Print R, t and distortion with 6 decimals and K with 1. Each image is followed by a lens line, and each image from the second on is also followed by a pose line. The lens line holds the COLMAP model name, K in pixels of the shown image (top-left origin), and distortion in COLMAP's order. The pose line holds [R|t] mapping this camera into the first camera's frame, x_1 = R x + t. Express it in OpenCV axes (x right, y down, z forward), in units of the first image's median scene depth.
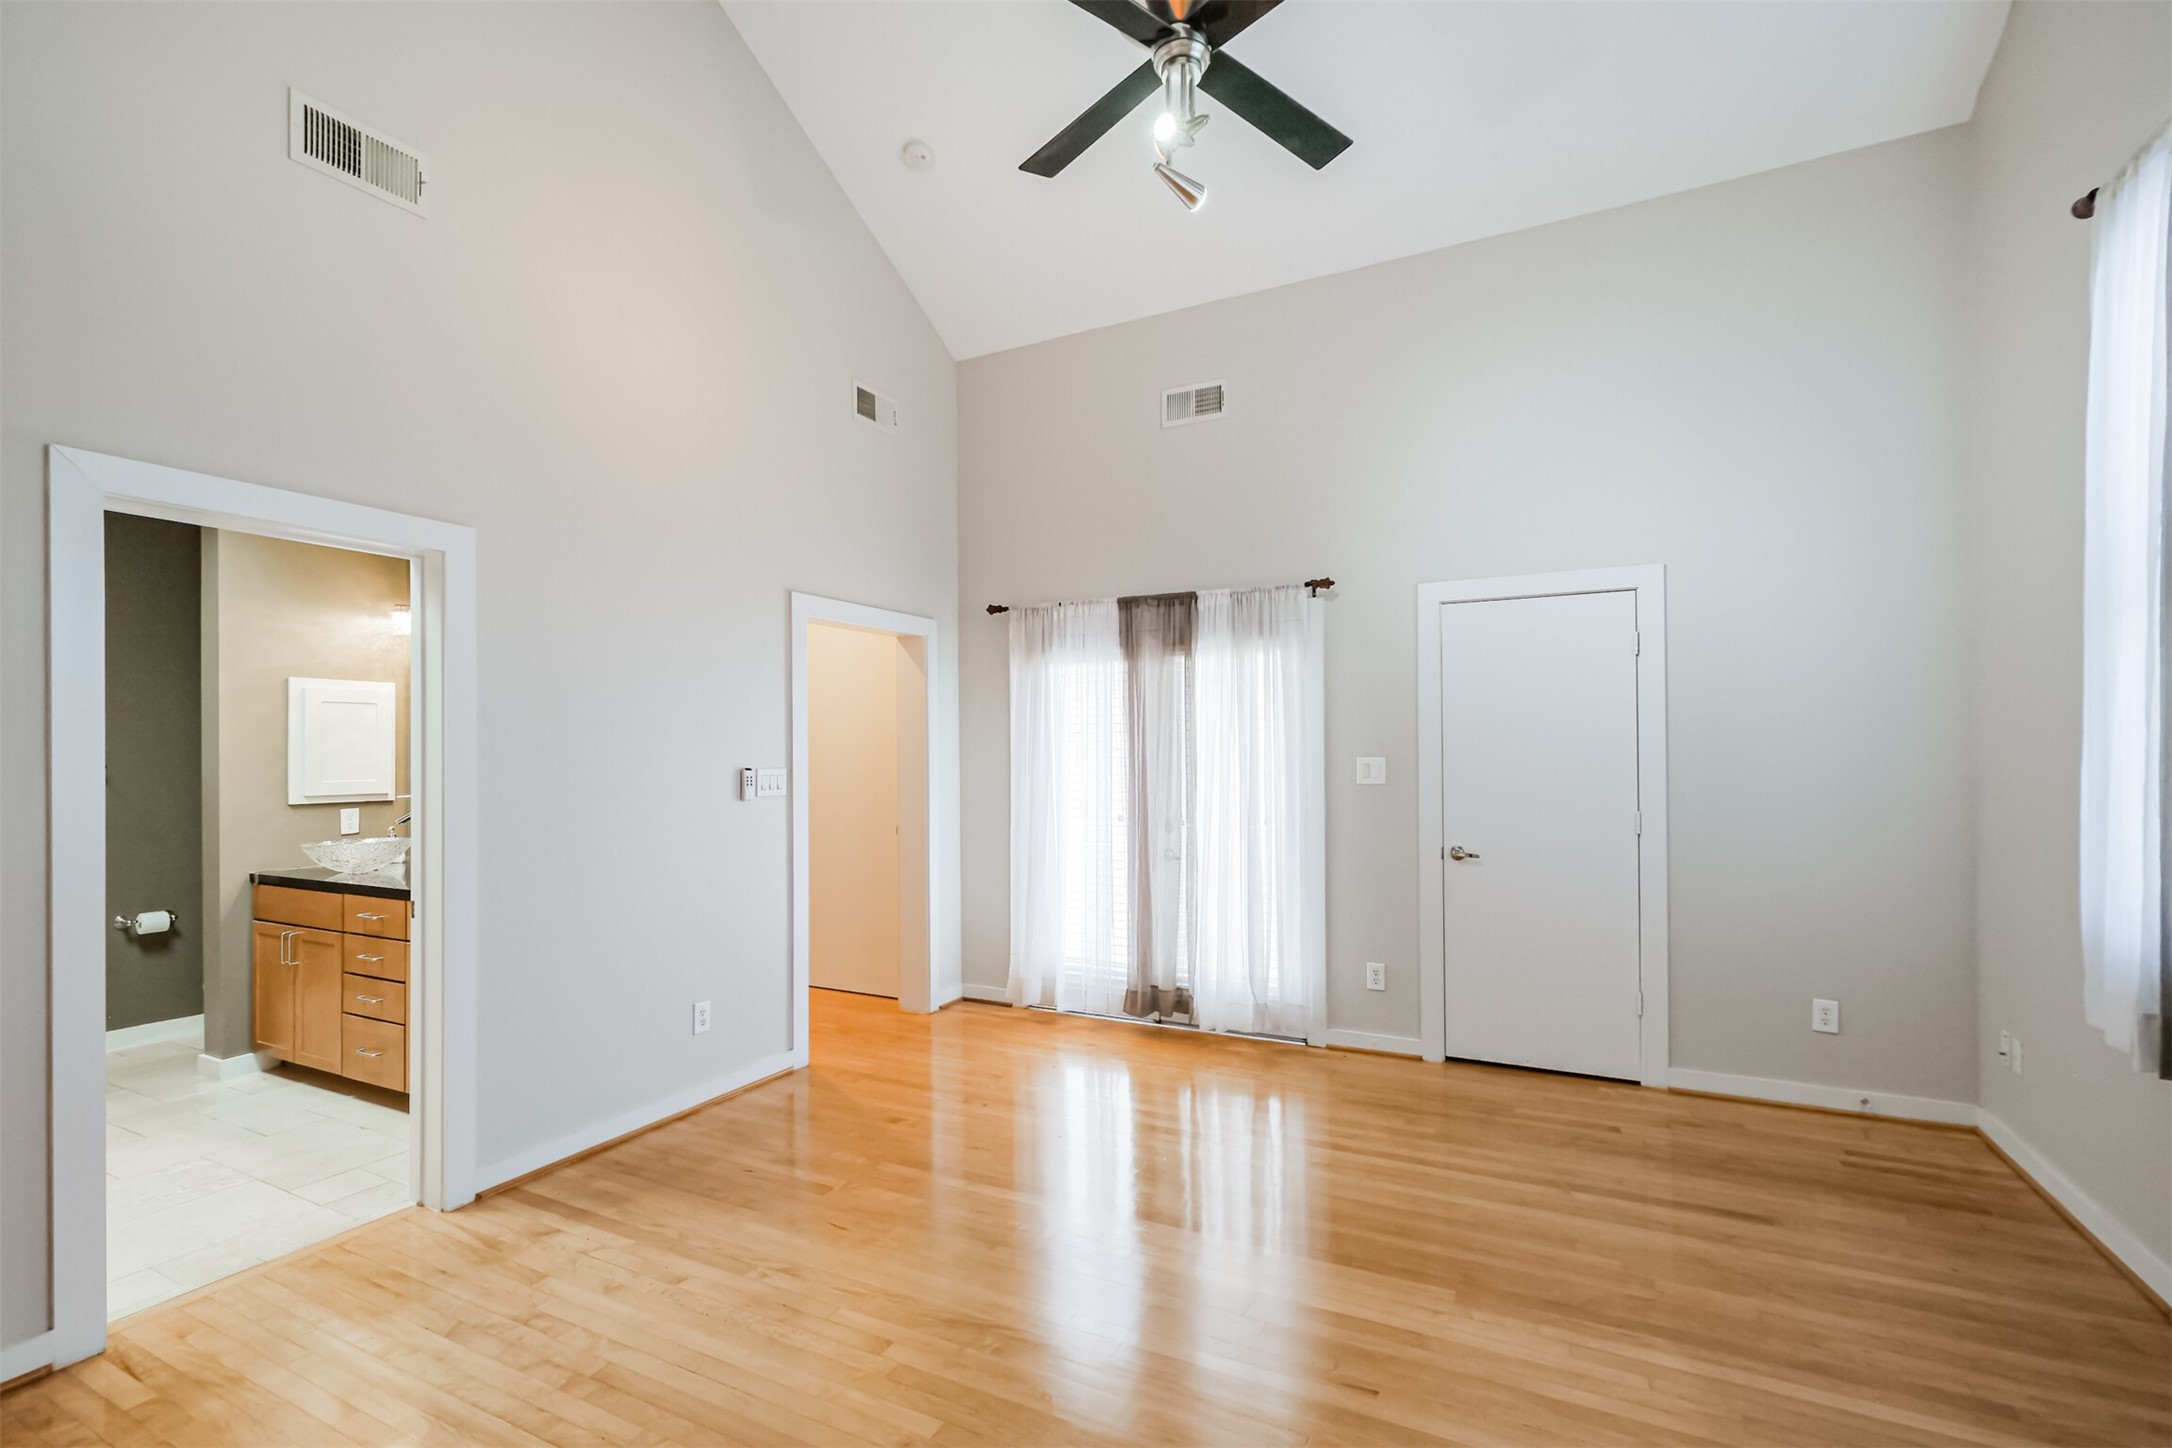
lens RADIAL K [[955.0, 0, 1091.6], [0, 955.0, 738.7], [0, 0, 1]] dist [-0.000456, 0.000223]
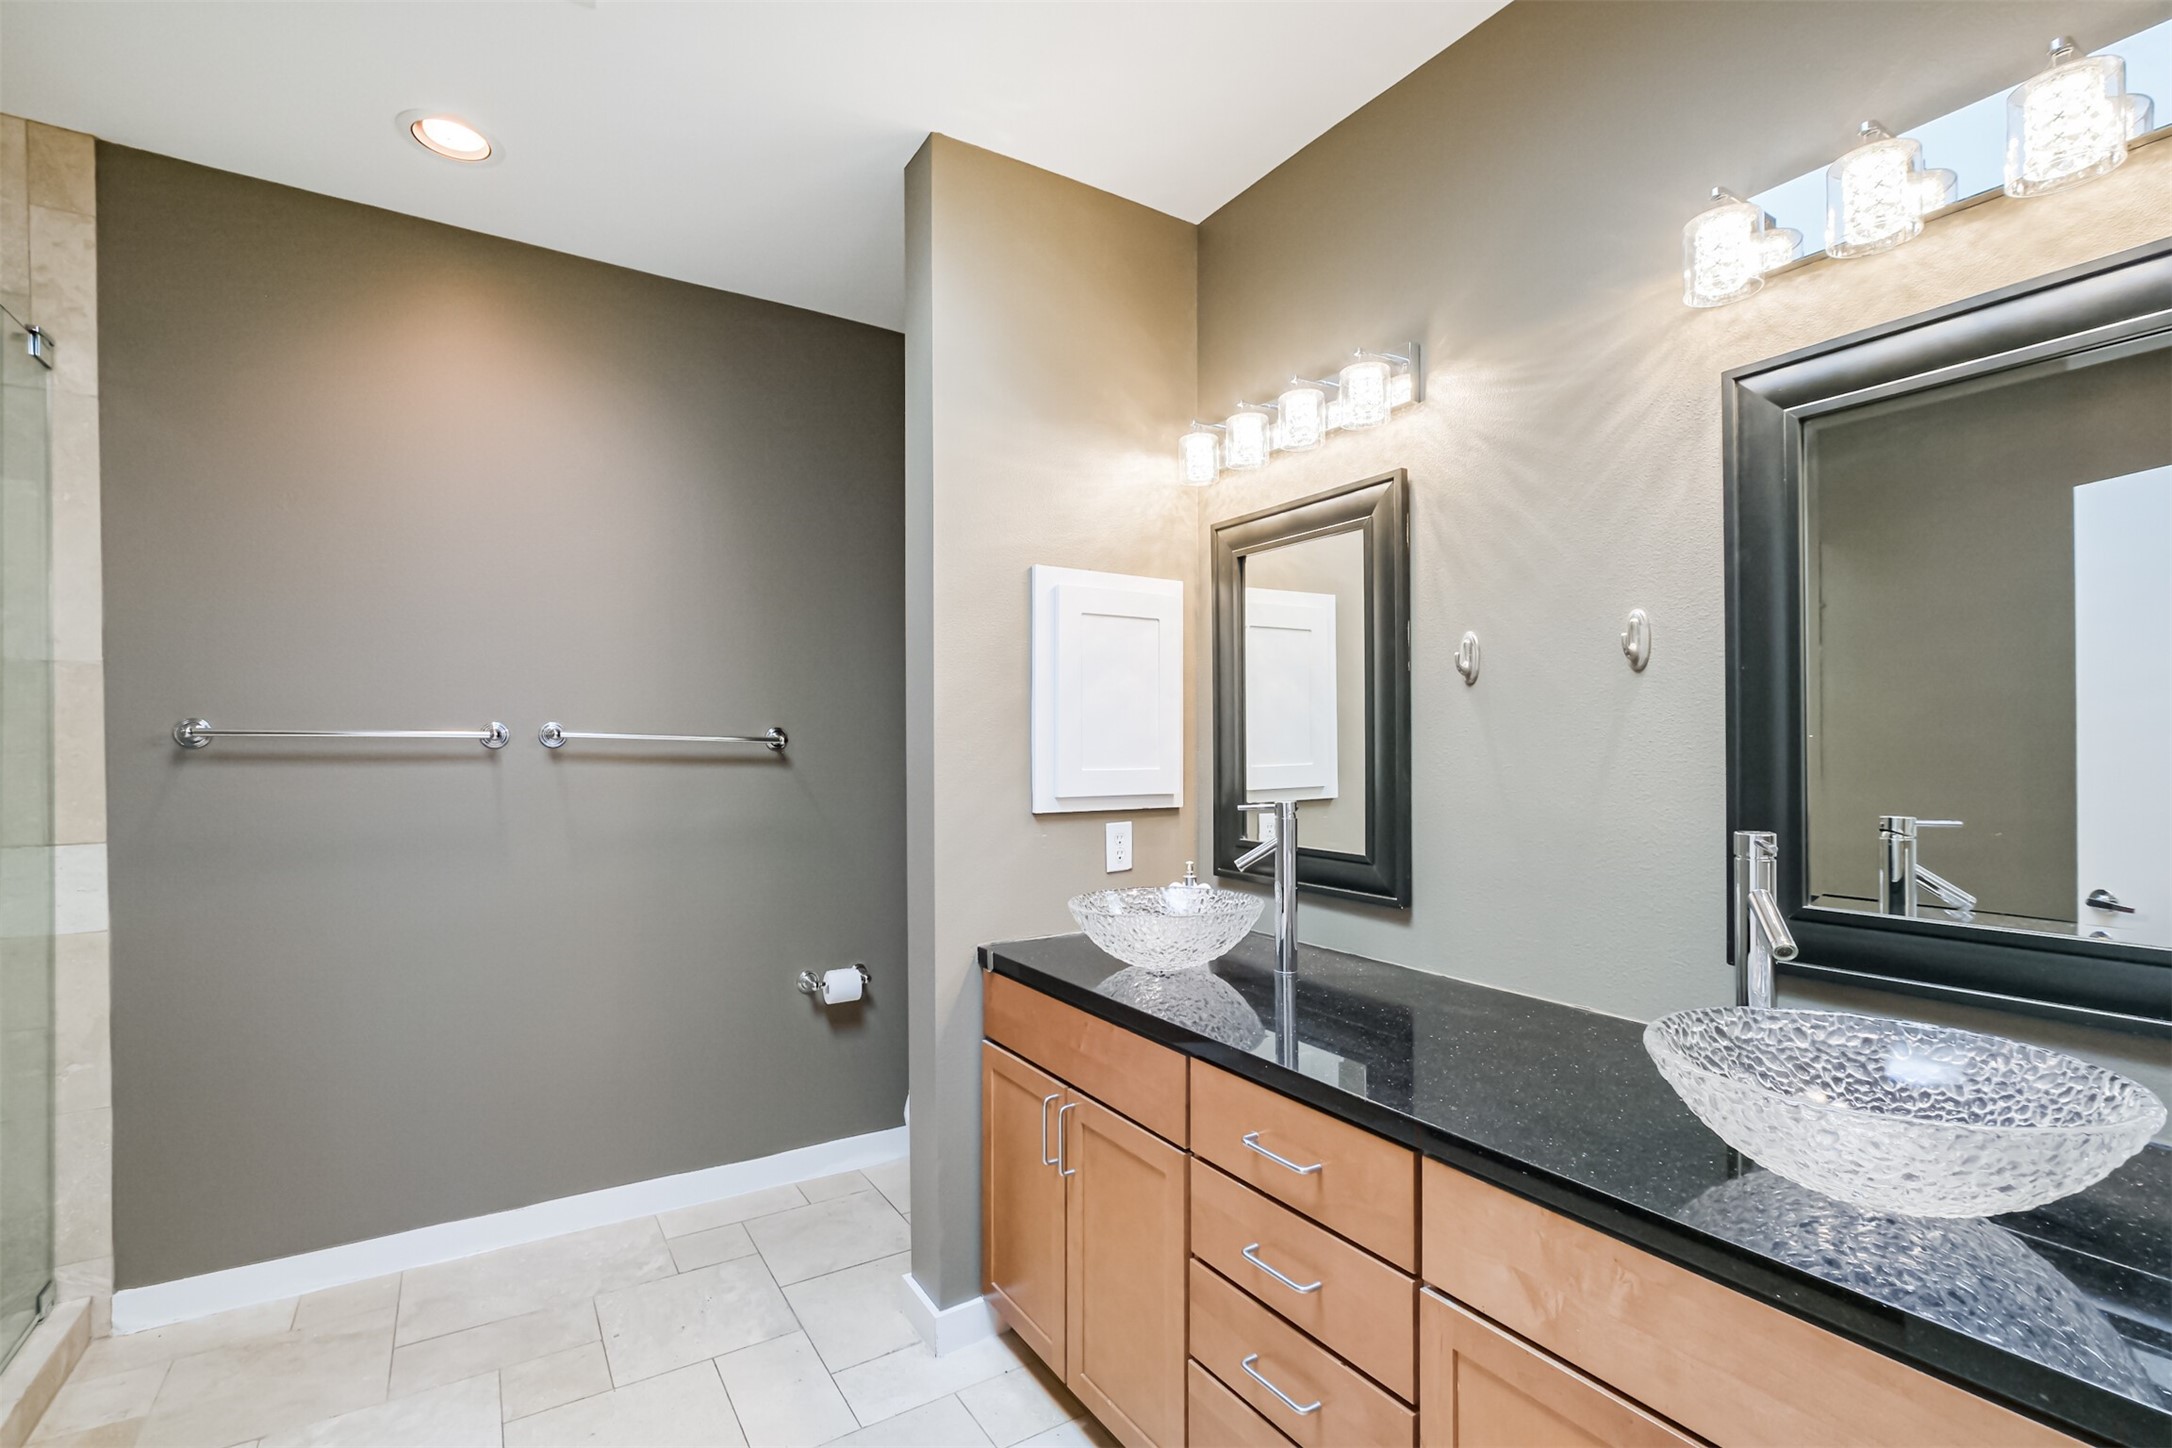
lens RADIAL K [[955.0, 0, 1091.6], [0, 955.0, 738.7], [0, 0, 1]] dist [-0.000456, 0.000223]
pose [[0.863639, 0.005185, -0.504083, -0.551874], [0.001694, 0.999912, 0.013188, 0.021851], [0.504107, -0.012243, 0.863554, 0.569118]]
